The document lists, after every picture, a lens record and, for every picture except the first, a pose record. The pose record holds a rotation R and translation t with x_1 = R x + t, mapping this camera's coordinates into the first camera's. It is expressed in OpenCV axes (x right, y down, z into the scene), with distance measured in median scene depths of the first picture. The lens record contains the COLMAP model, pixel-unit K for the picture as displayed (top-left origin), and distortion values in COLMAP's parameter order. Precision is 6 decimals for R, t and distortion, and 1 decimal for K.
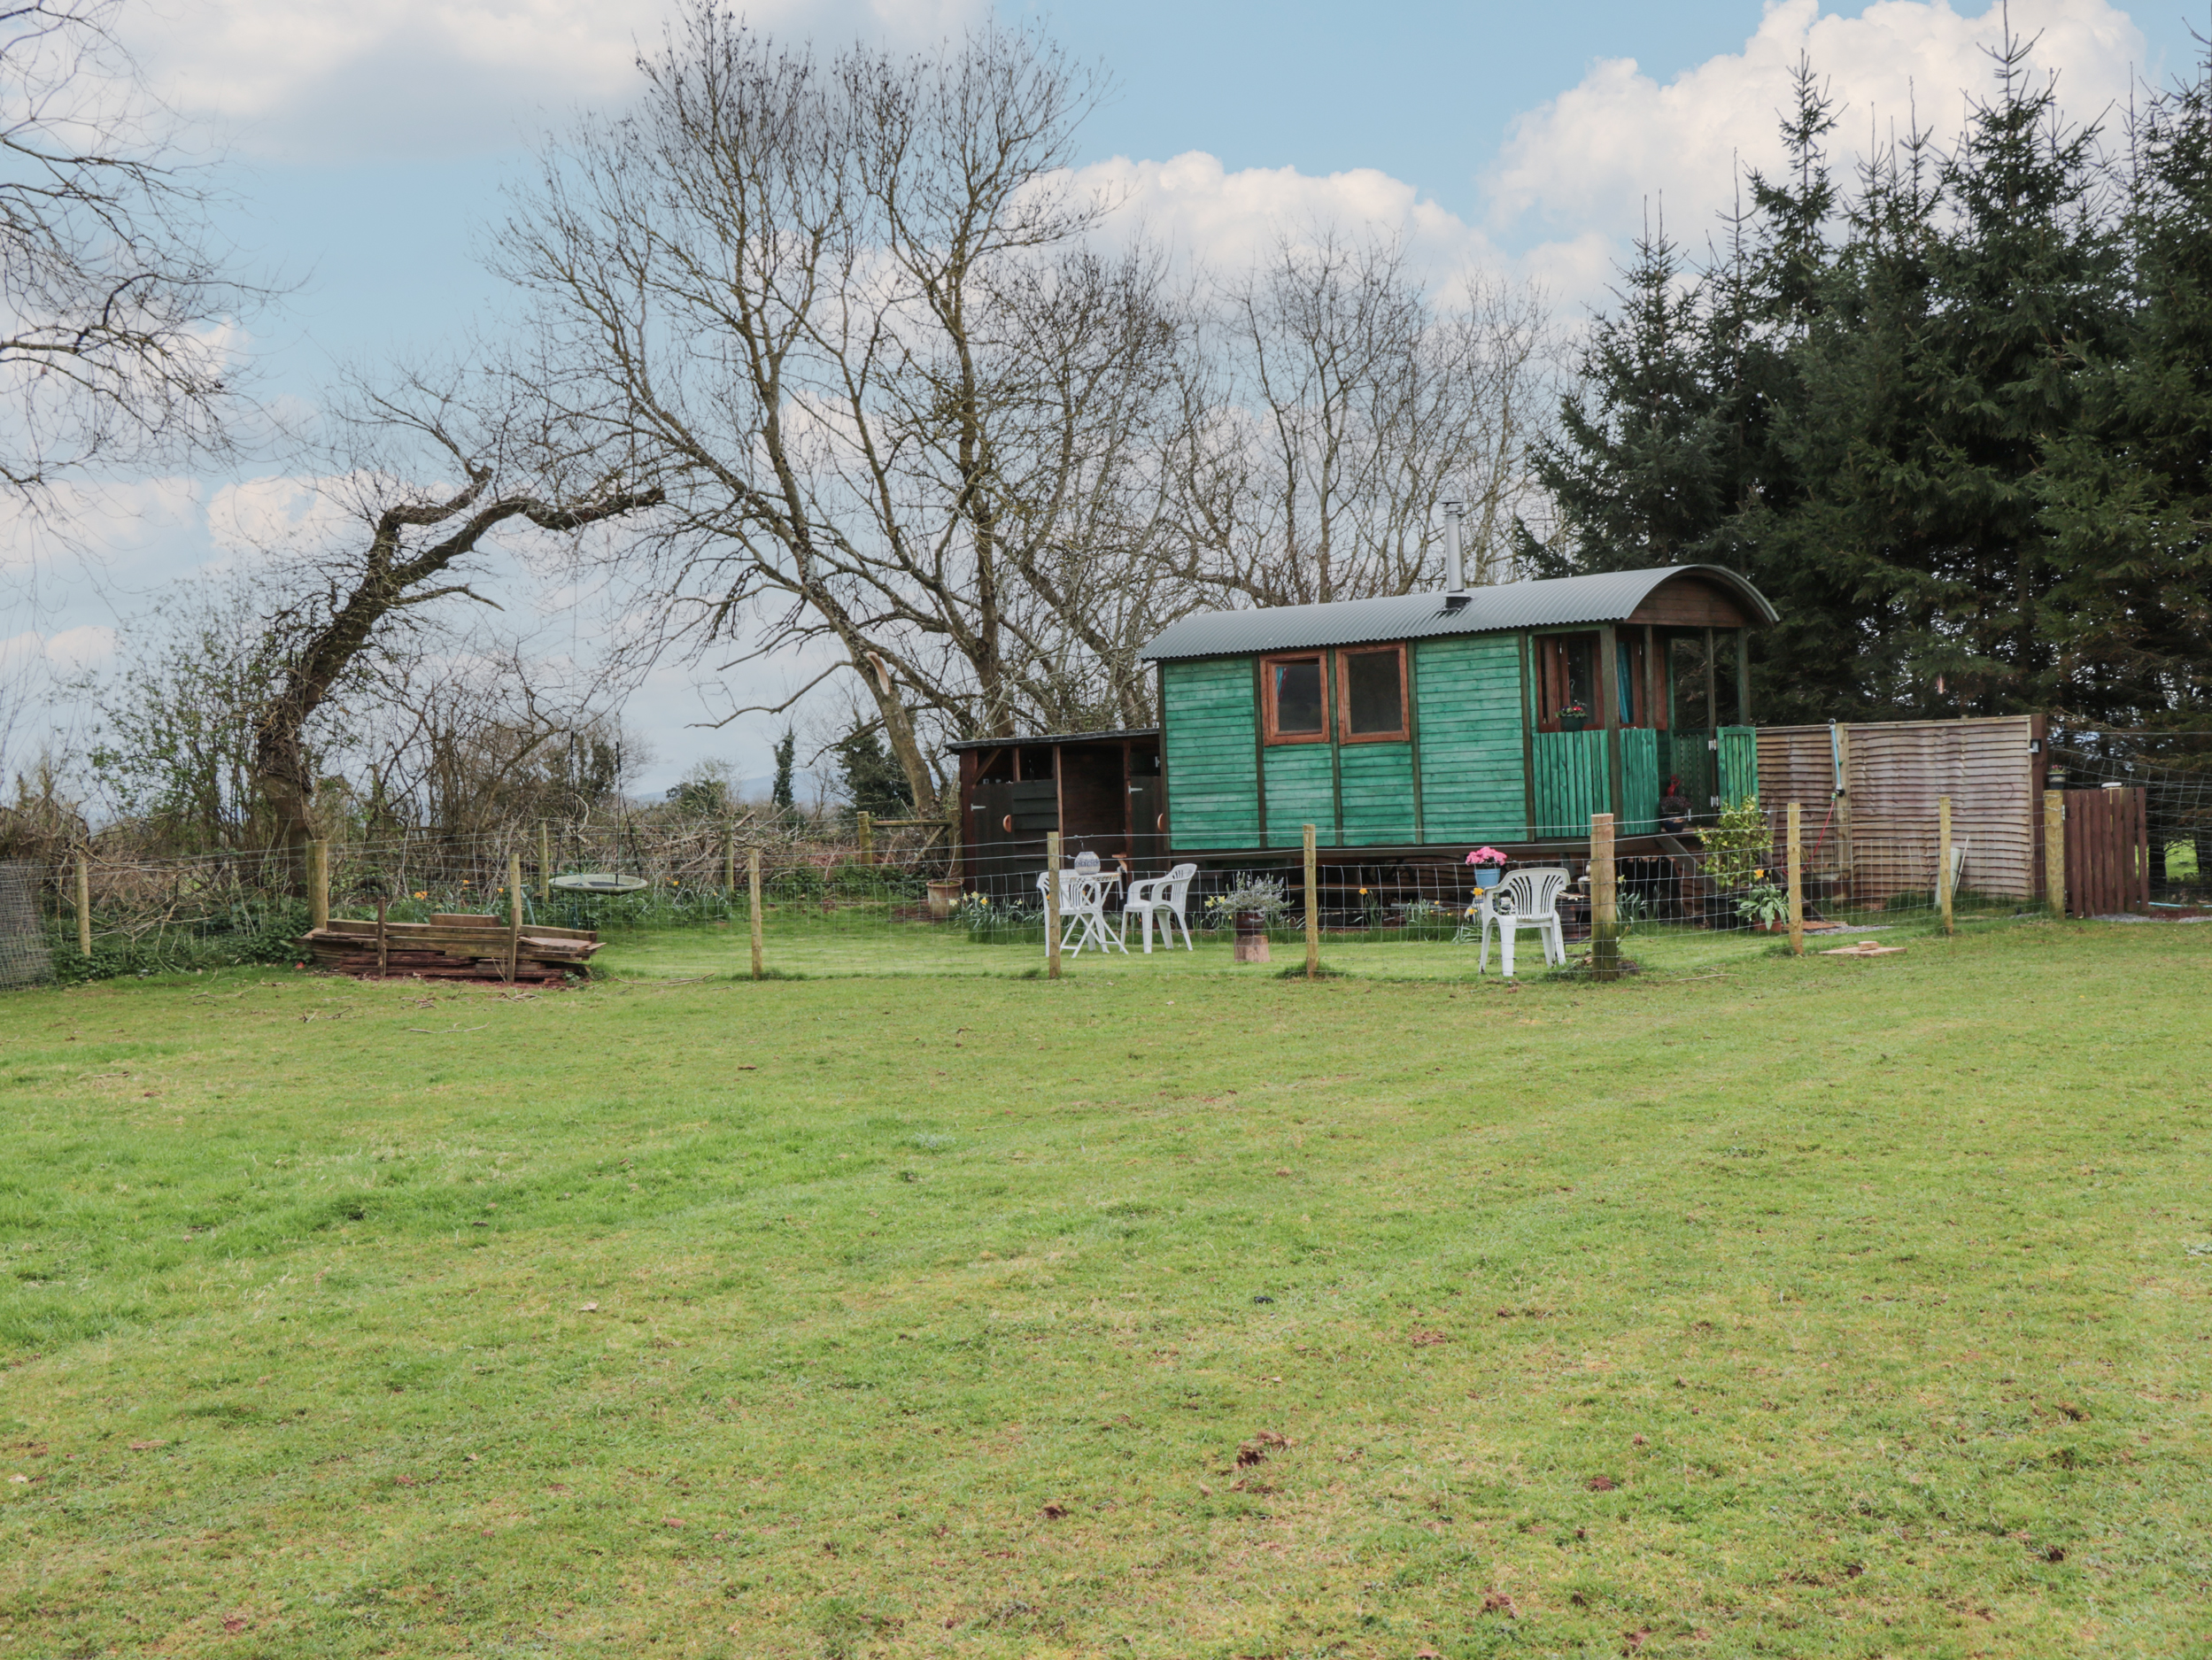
lens RADIAL K [[2382.3, 0, 1106.0], [0, 2382.3, 830.0], [0, 0, 1]] dist [-0.127312, -0.007731]
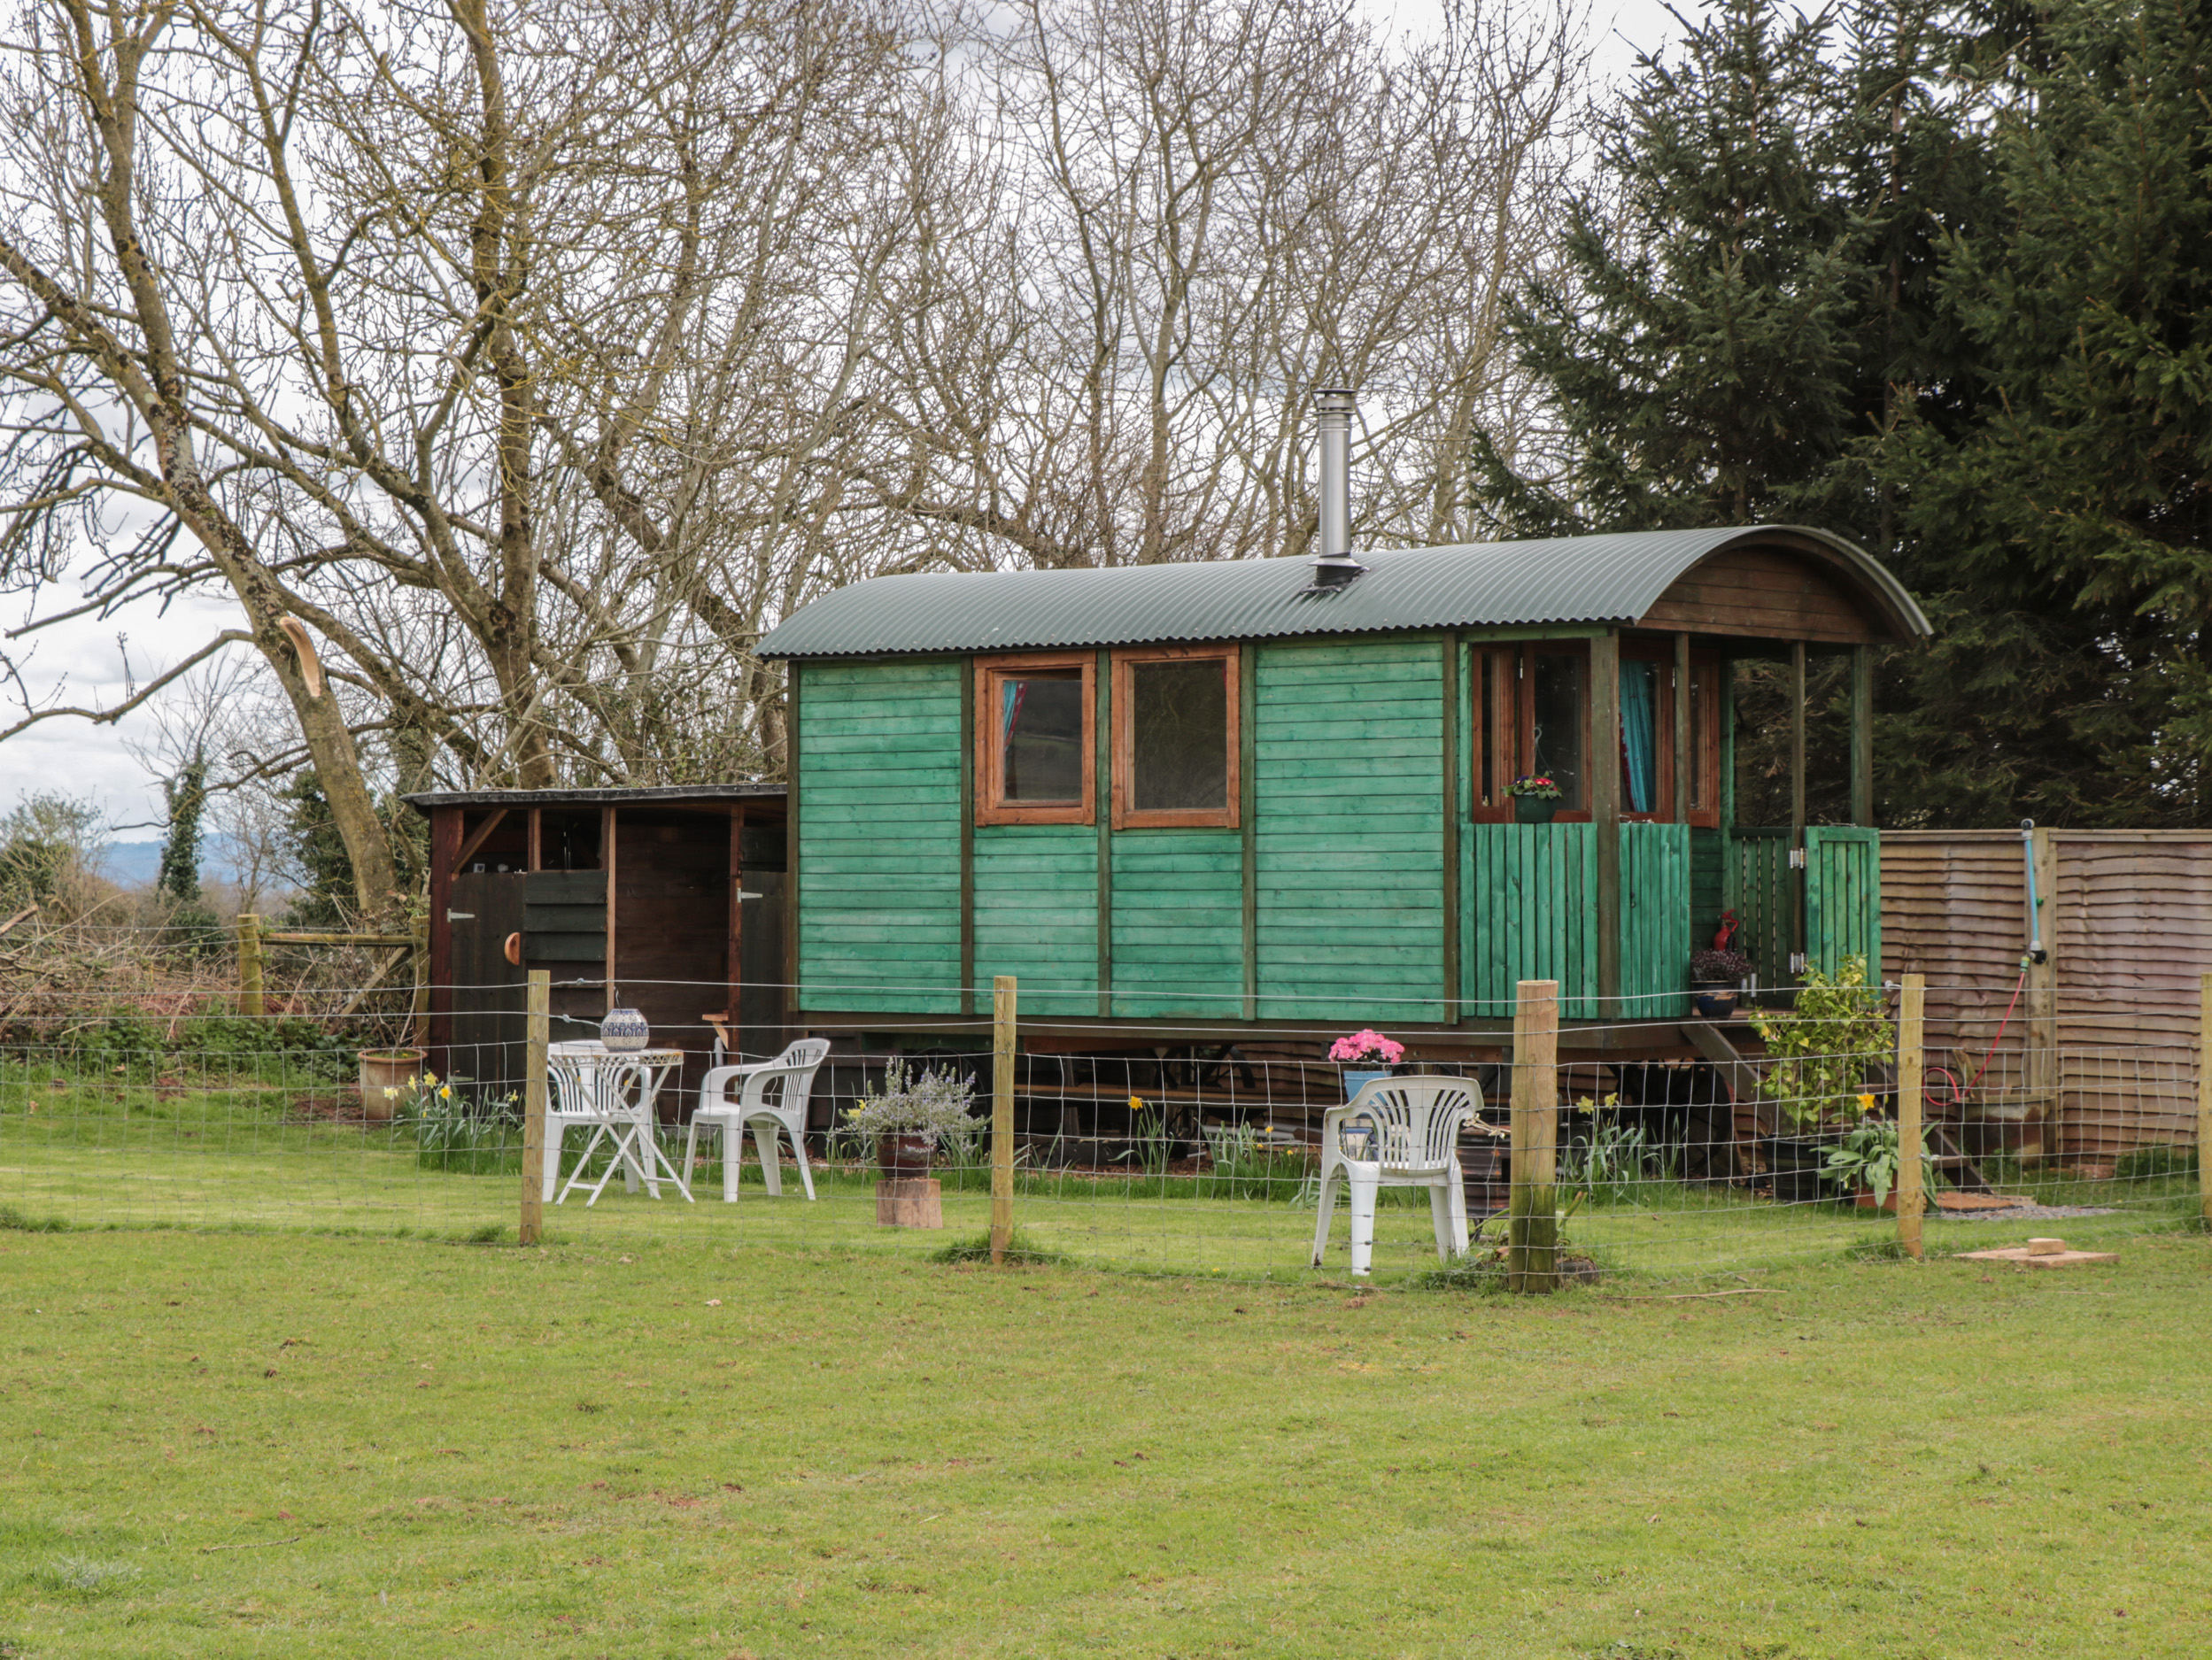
lens RADIAL K [[4325.6, 0, 1108.9], [0, 4325.6, 860.7], [0, 0, 1]] dist [0.075633, 0.191452]
pose [[0.996732, 0.043141, 0.068293, 0.028843], [-0.041410, 0.998789, -0.026558, -0.002426], [-0.069356, 0.023644, 0.997312, 0.018284]]
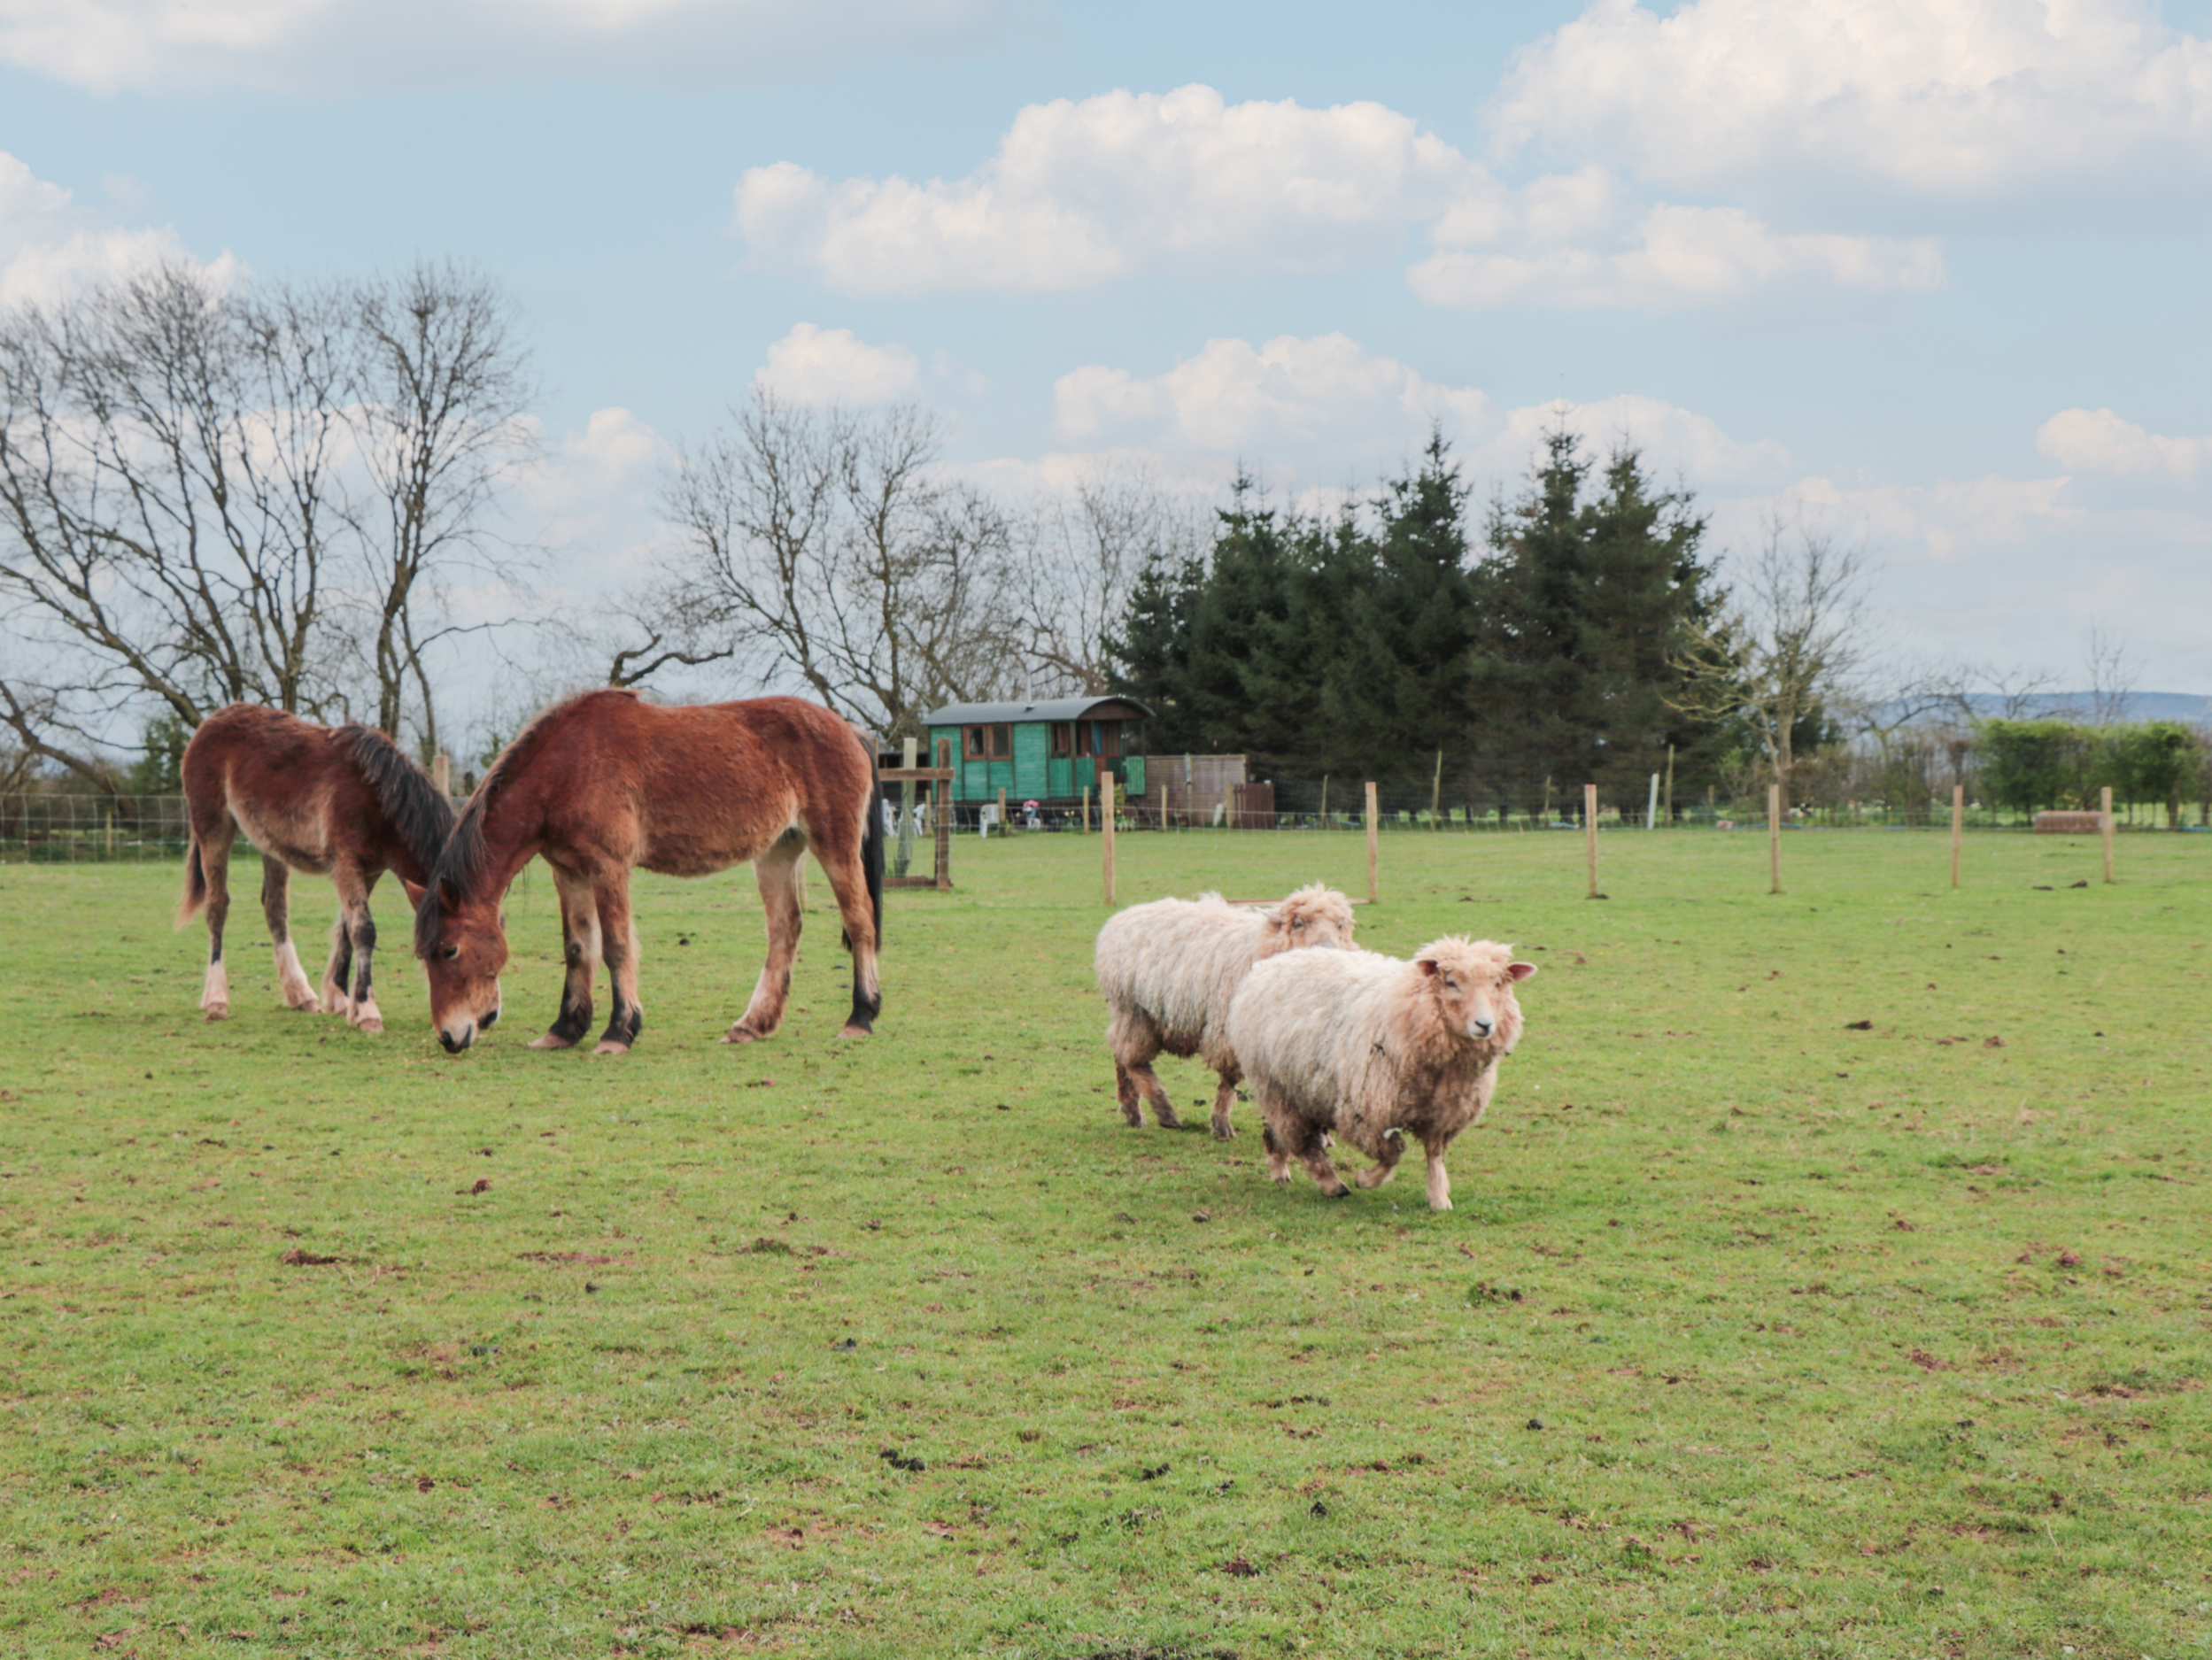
lens RADIAL K [[2866.3, 0, 1106.0], [0, 2866.3, 830.0], [0, 0, 1]] dist [0.001841, 0.000042]
pose [[0.998016, 0.016951, -0.060633, 0.394004], [-0.016277, 0.999800, 0.011596, 0.001127], [0.060817, -0.010586, 0.998093, -2.012012]]
